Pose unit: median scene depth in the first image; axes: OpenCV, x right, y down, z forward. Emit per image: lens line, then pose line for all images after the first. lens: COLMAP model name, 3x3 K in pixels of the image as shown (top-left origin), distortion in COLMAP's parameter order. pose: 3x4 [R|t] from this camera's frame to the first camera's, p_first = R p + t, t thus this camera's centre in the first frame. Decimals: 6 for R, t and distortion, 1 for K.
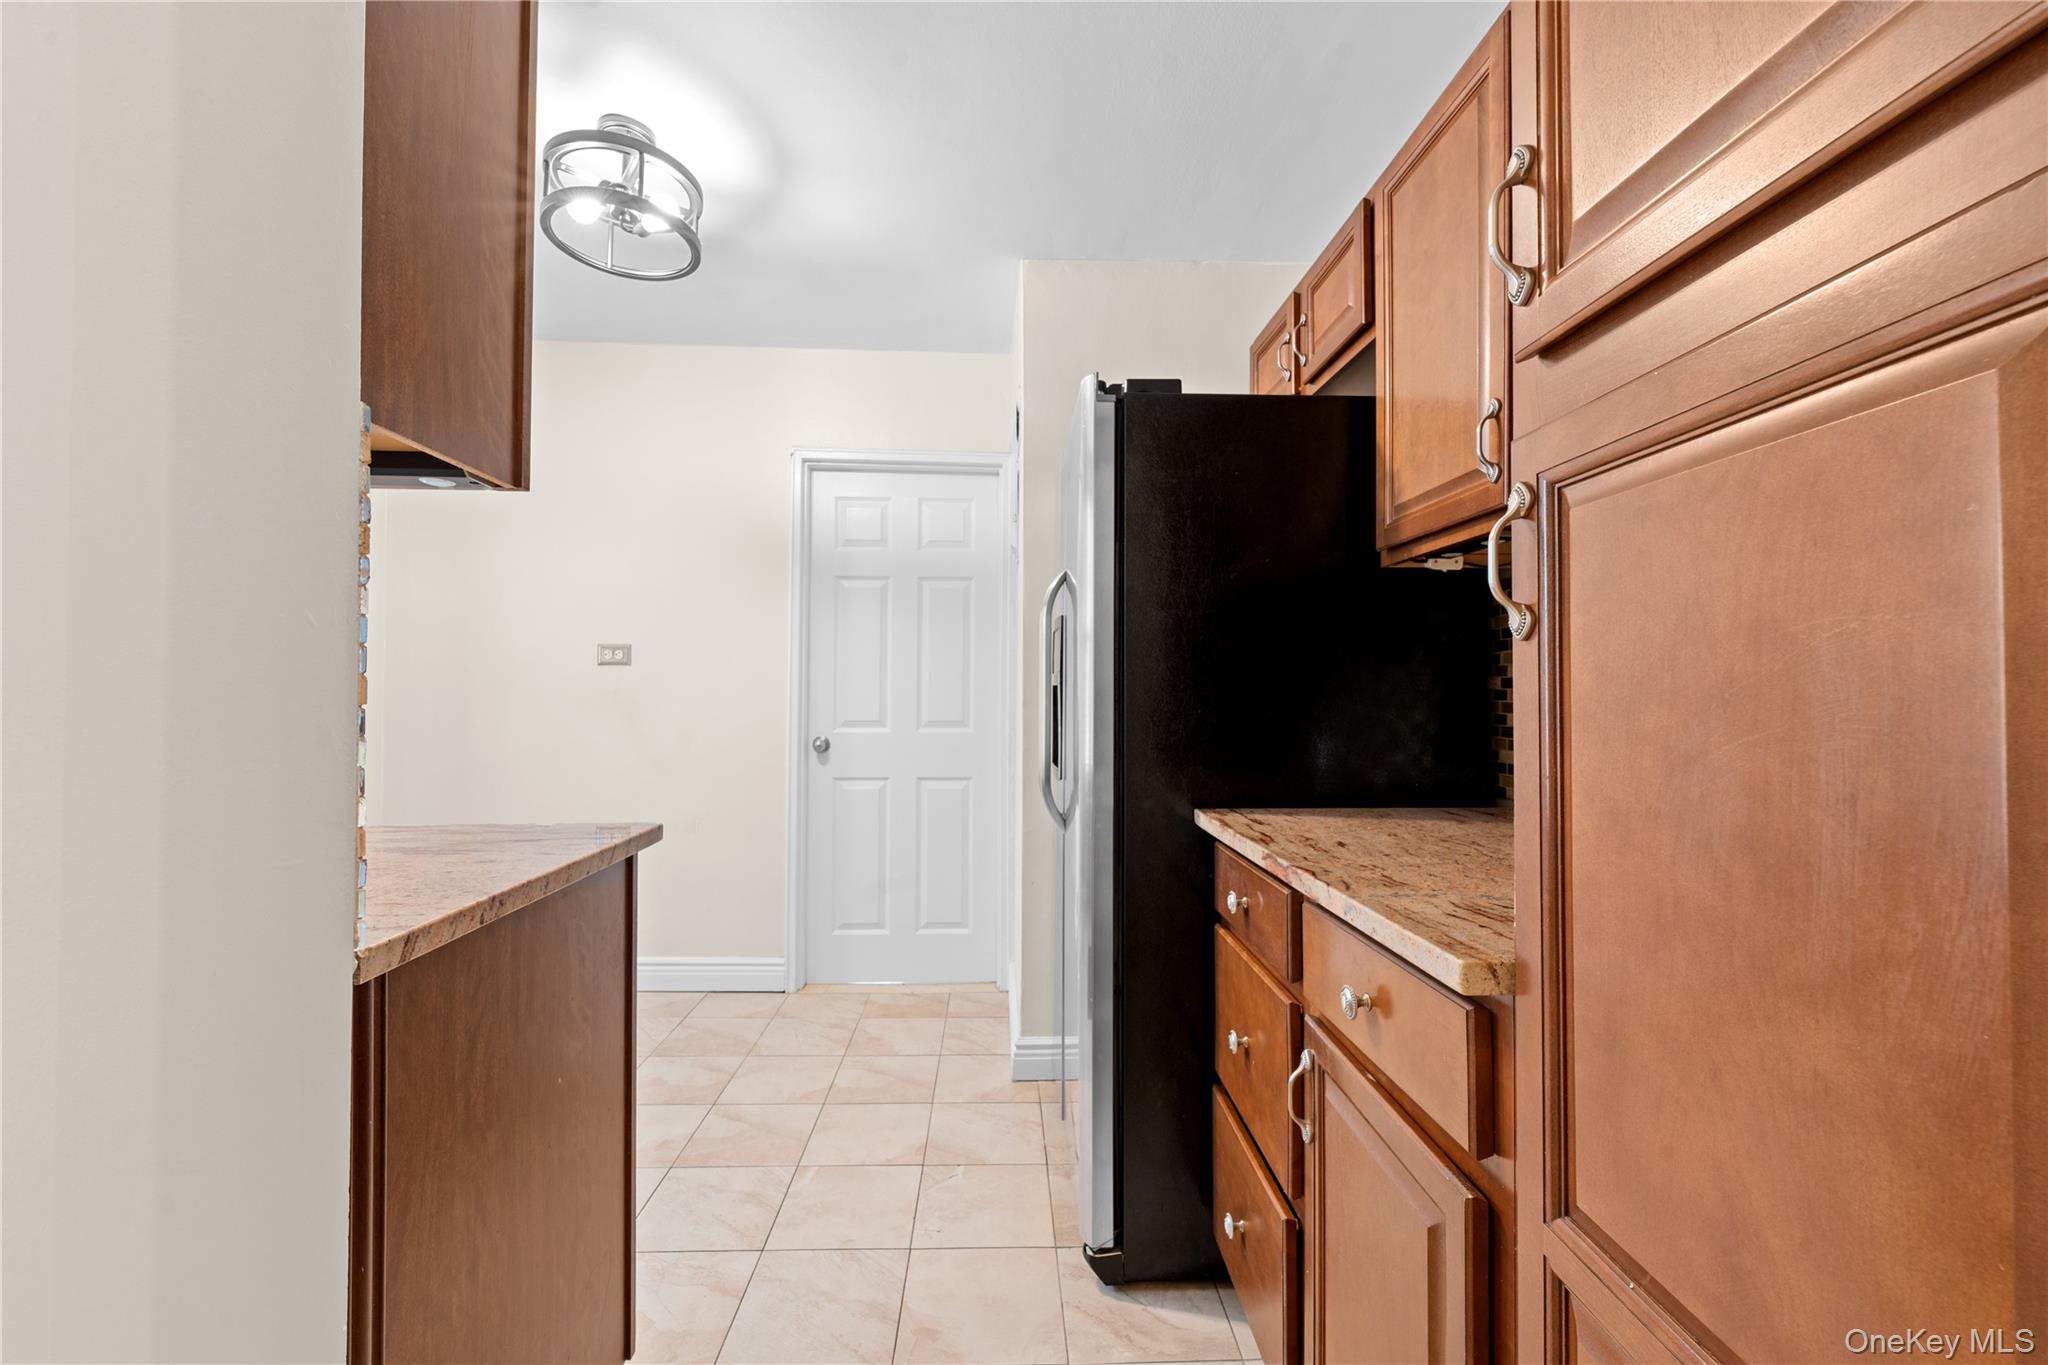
lens RADIAL K [[827.3, 0, 1032.9], [0, 827.3, 669.9], [0, 0, 1]] dist [0.001367, -0.000694]
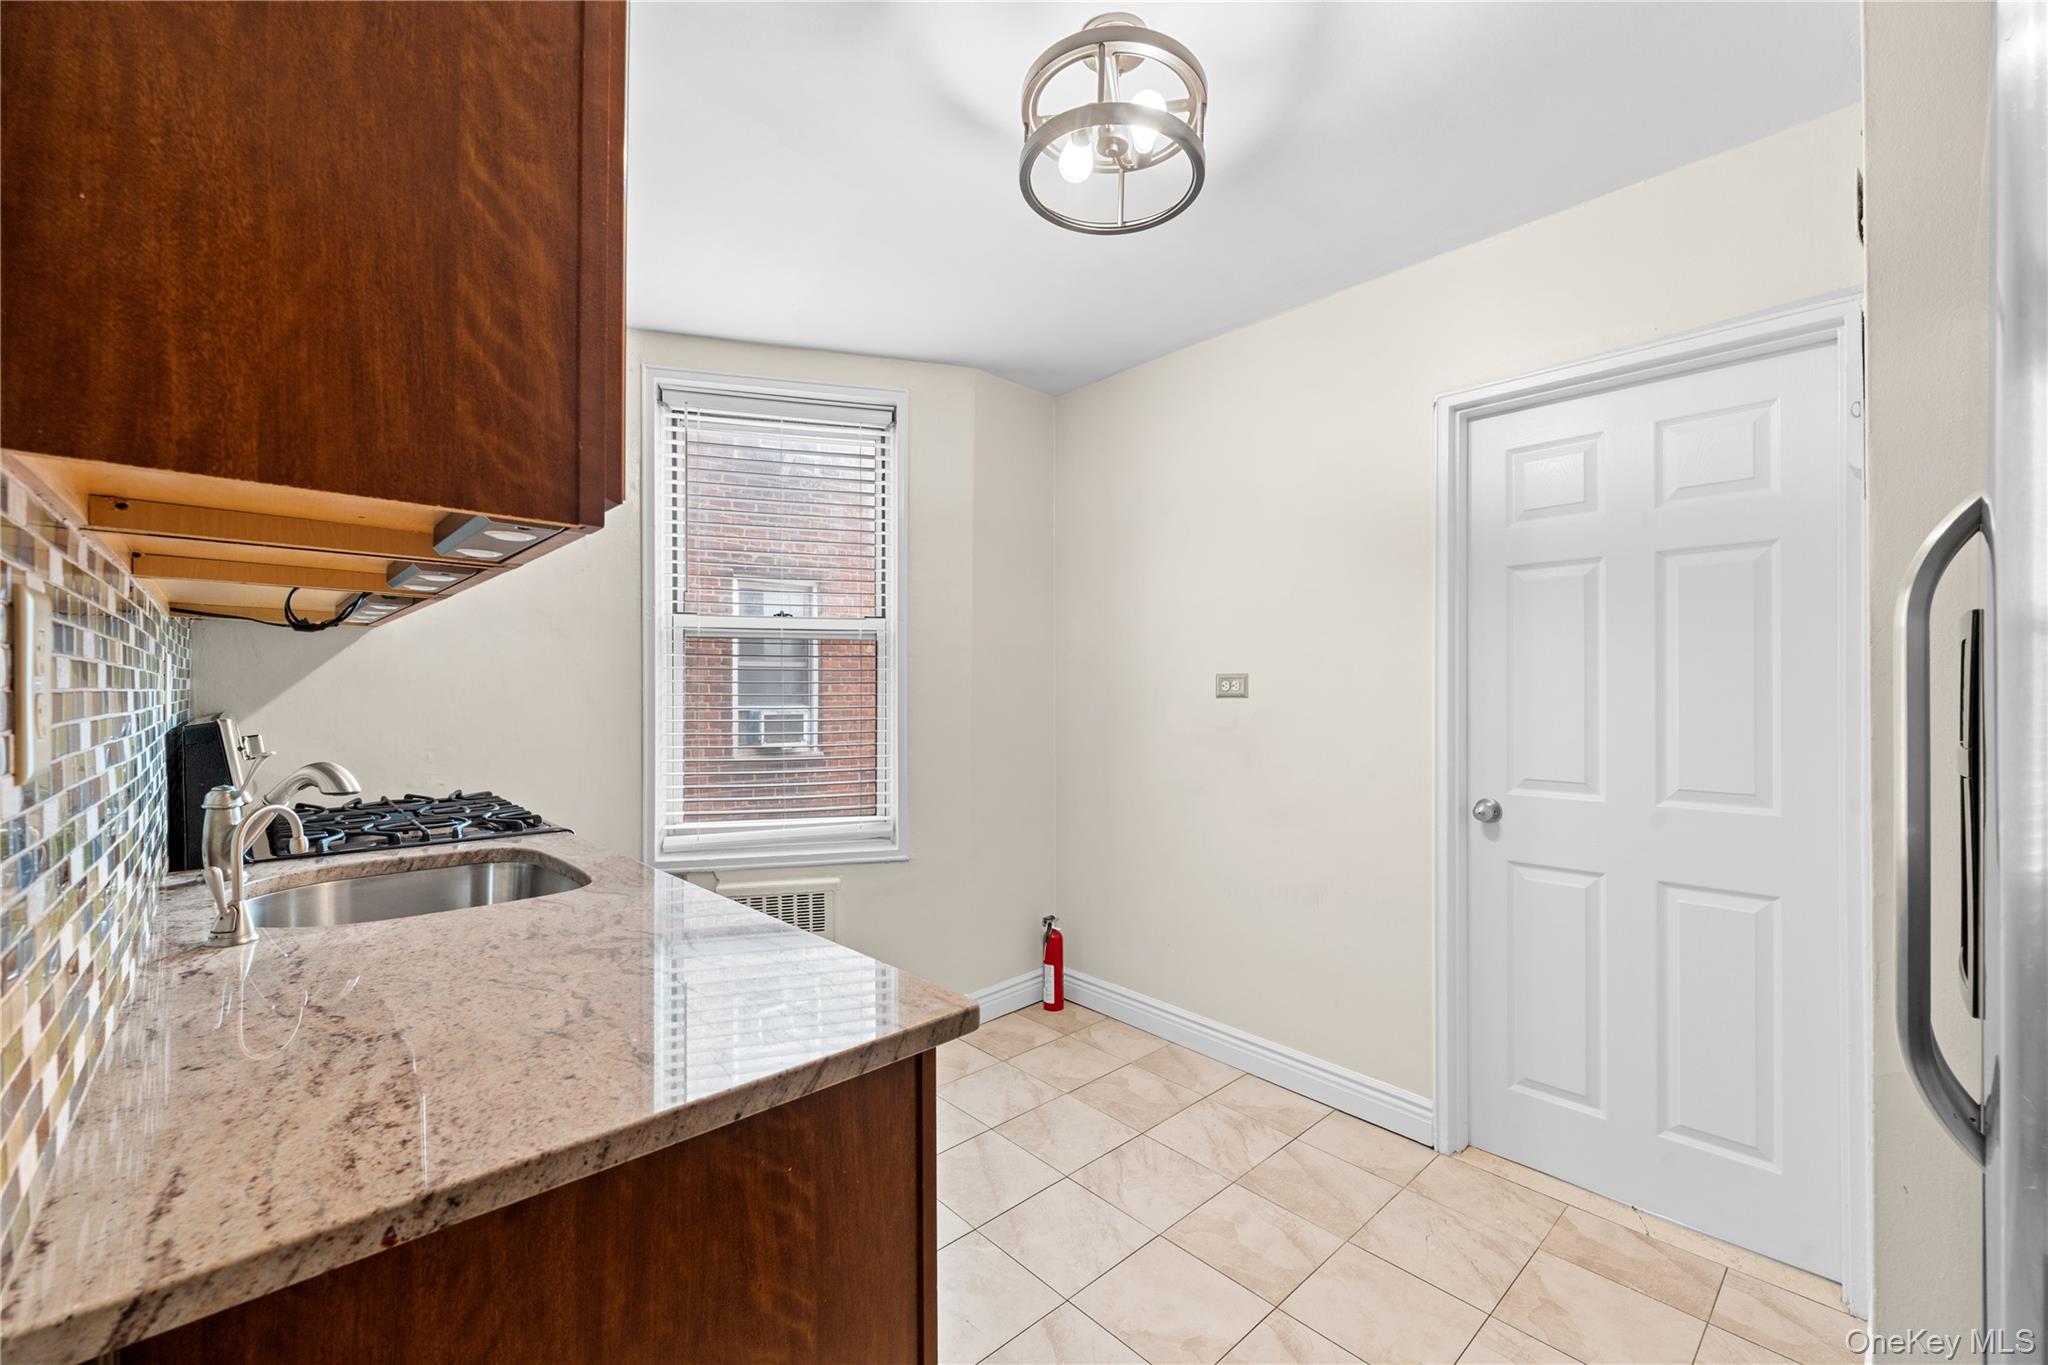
lens RADIAL K [[834.8, 0, 1023.1], [0, 834.8, 686.5], [0, 0, 1]] dist [-0.000612, -0.000004]
pose [[0.644223, -0.009237, -0.764782, 0.032133], [0.020943, 0.999765, 0.005567, -0.027849], [0.764551, -0.019603, 0.644266, 0.262314]]
